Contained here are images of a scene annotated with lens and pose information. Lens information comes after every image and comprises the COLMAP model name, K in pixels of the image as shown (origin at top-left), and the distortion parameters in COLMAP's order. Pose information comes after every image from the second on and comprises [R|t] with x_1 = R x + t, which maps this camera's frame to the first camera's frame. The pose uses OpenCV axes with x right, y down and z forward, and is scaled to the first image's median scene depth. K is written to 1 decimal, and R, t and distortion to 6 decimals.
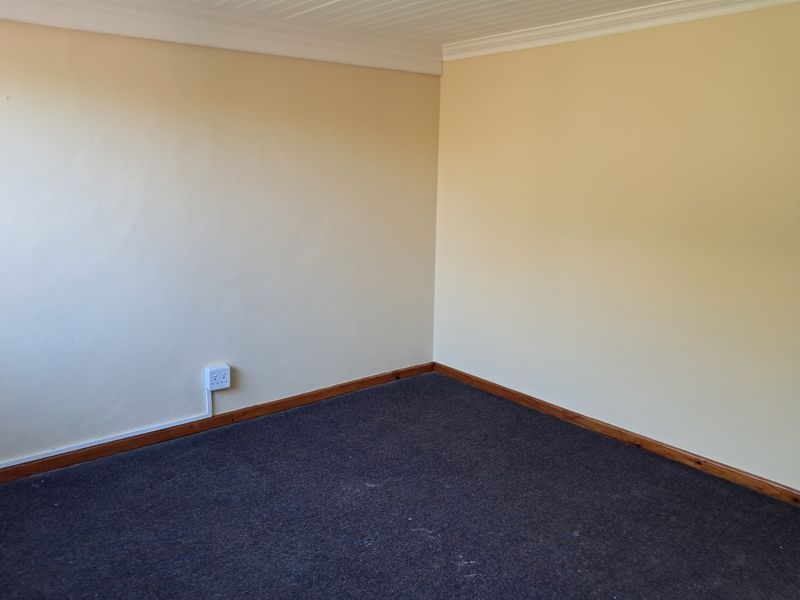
lens RADIAL K [[632.5, 0, 400.0], [0, 632.5, 300.0], [0, 0, 1]] dist [-0.032219, 0.004697]
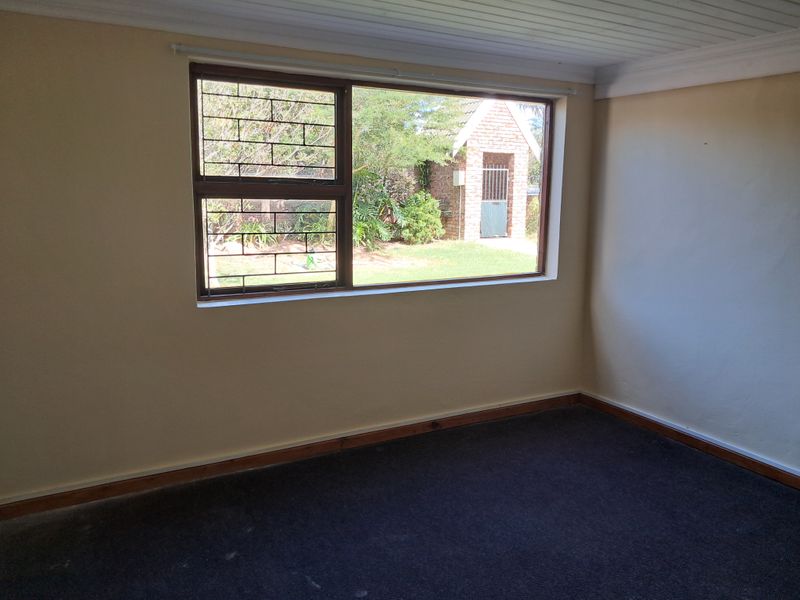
lens RADIAL K [[632.5, 0, 400.0], [0, 632.5, 300.0], [0, 0, 1]] dist [-0.032219, 0.004697]
pose [[-0.168510, 0.158798, -0.972825, 0.701003], [-0.214630, 0.957346, 0.193449, -0.116578], [0.962049, 0.241396, -0.127239, 0.577116]]
